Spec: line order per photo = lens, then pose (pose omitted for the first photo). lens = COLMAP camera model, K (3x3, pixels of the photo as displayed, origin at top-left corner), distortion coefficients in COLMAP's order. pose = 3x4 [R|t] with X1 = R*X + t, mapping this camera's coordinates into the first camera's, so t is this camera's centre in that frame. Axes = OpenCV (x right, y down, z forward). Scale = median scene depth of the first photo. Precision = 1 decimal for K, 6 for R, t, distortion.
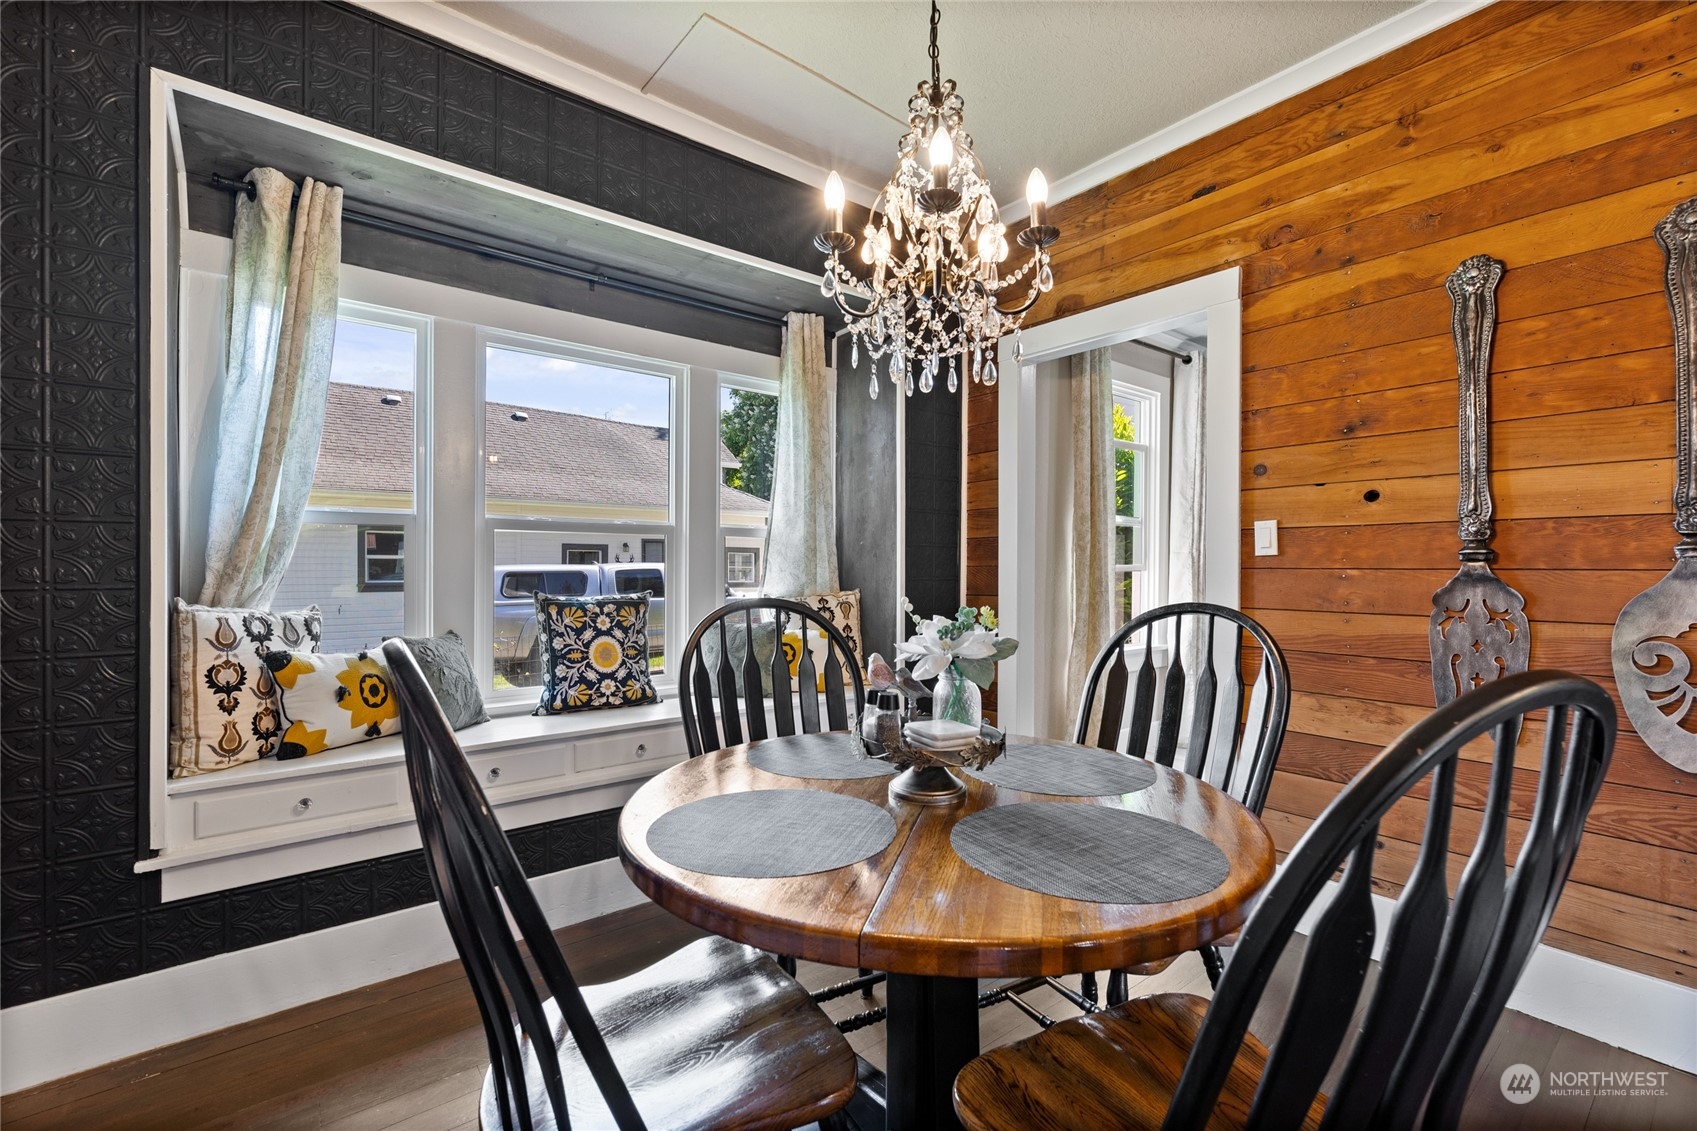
lens RADIAL K [[741.6, 0, 846.5], [0, 741.6, 569.9], [0, 0, 1]] dist [0.000957, -0.000167]
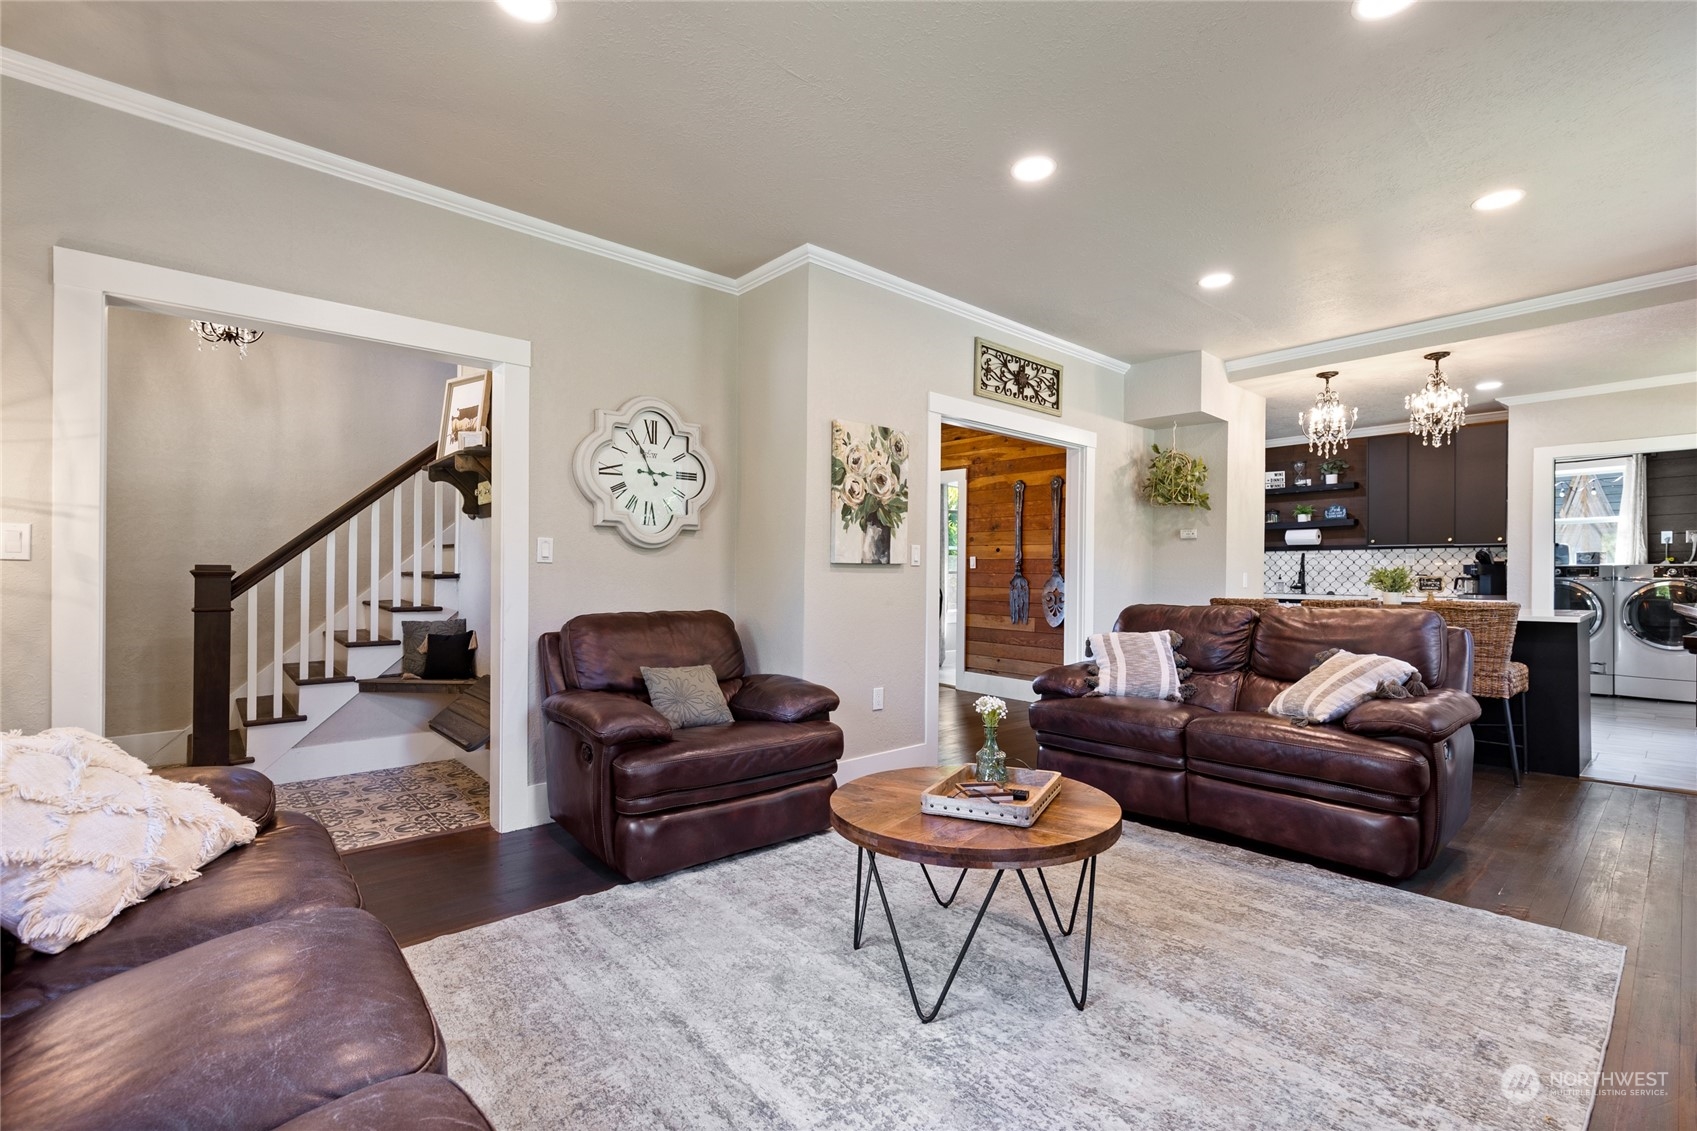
lens RADIAL K [[750.7, 0, 846.6], [0, 750.7, 569.6], [0, 0, 1]] dist [0.000167, -0.000136]
pose [[0.998722, 0.006459, 0.050121, -0.099450], [-0.006414, 0.999979, -0.001063, -0.010298], [-0.050127, 0.000740, 0.998743, -2.344332]]
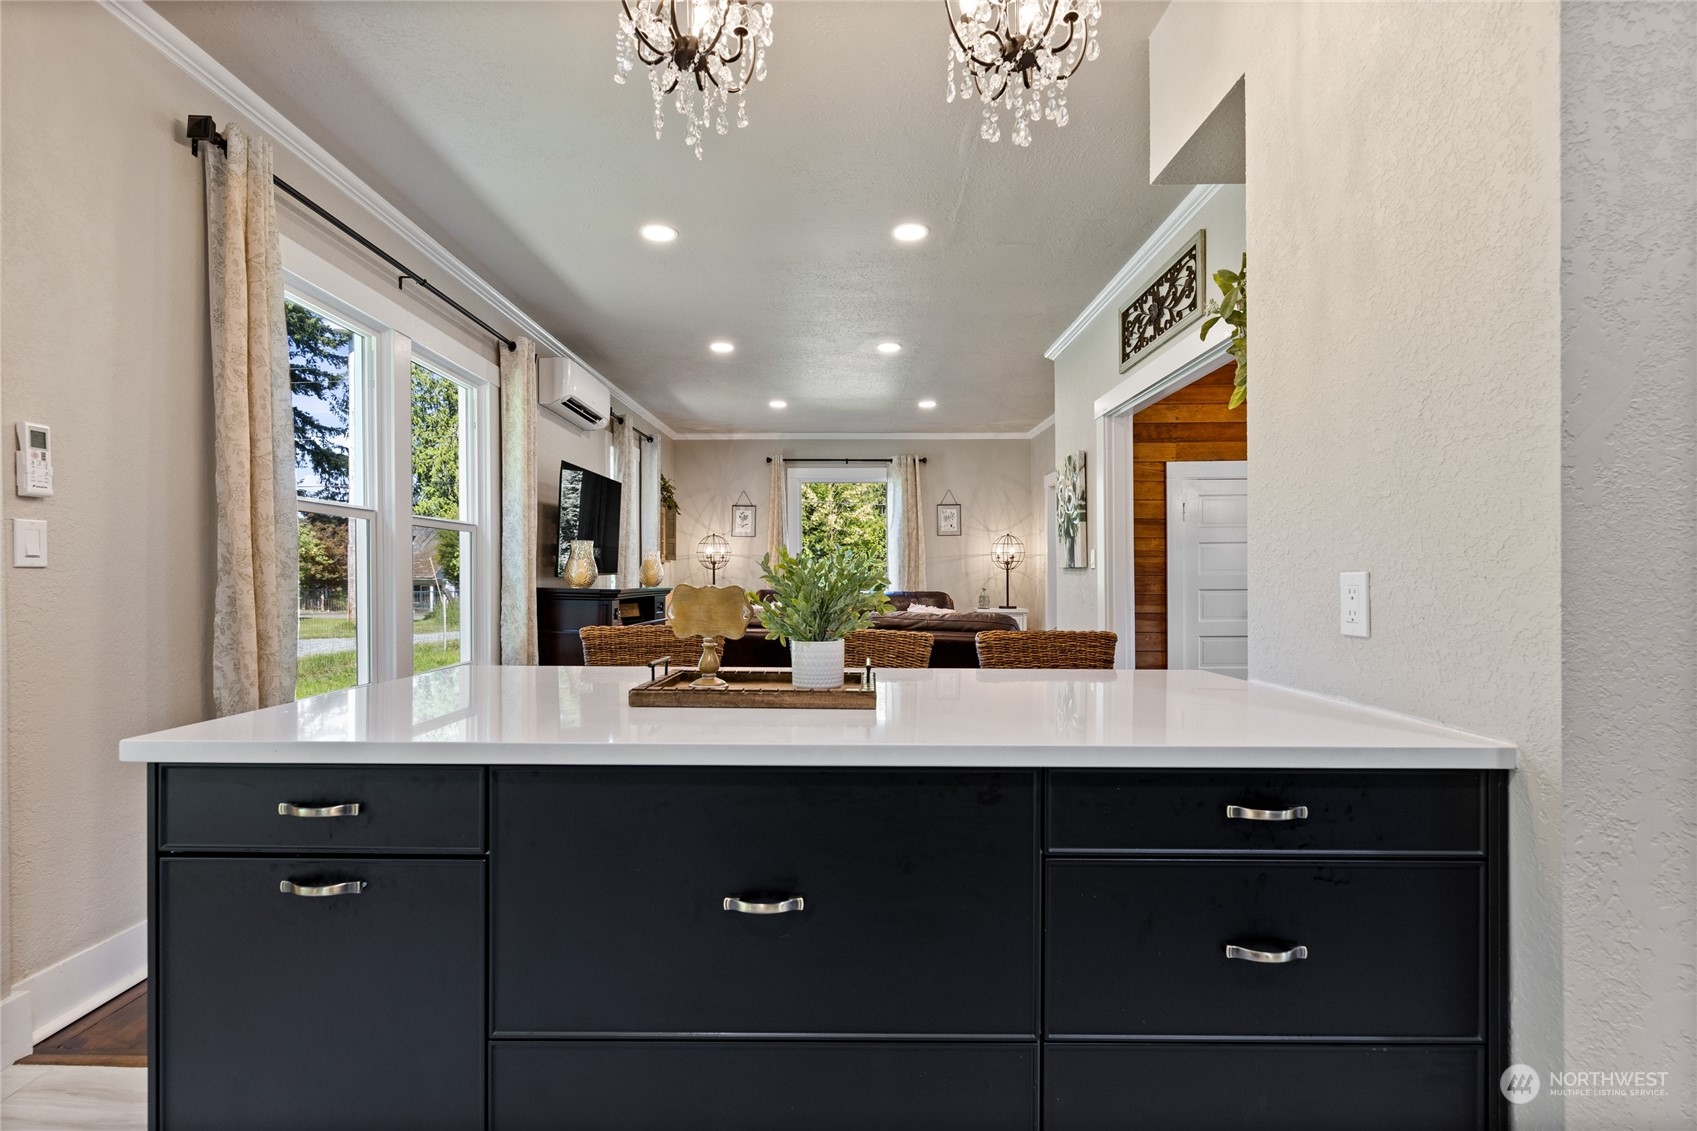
lens RADIAL K [[737.2, 0, 849.0], [0, 737.2, 584.0], [0, 0, 1]] dist [-0.000757, -0.000493]
pose [[-0.623801, 0.014733, -0.781444, 2.367468], [0.006476, 0.999885, 0.013682, -0.013383], [0.781557, 0.003474, -0.623825, 0.522281]]
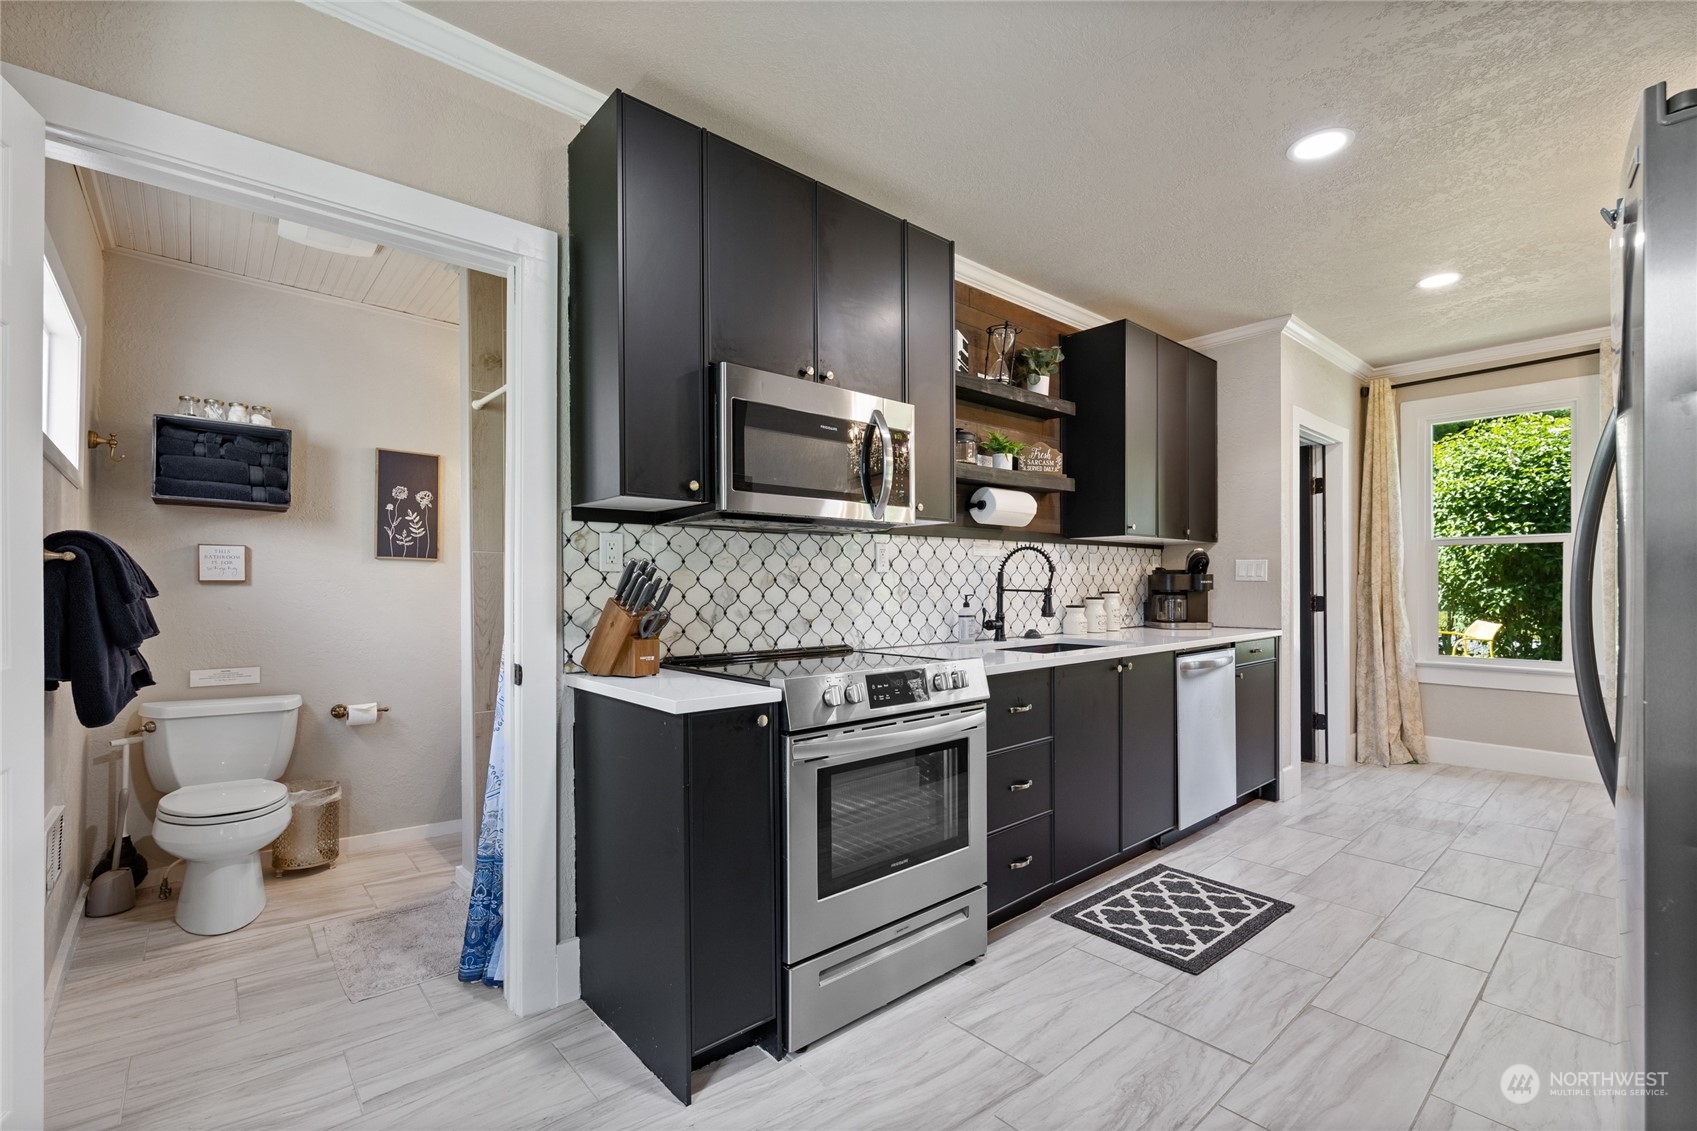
lens RADIAL K [[737.2, 0, 849.0], [0, 737.2, 584.0], [0, 0, 1]] dist [-0.000757, -0.000493]
pose [[-0.043585, 0.006512, 0.999029, 0.791753], [0.002786, 0.999976, -0.006397, -0.018051], [-0.999046, 0.002504, -0.043602, 1.781143]]
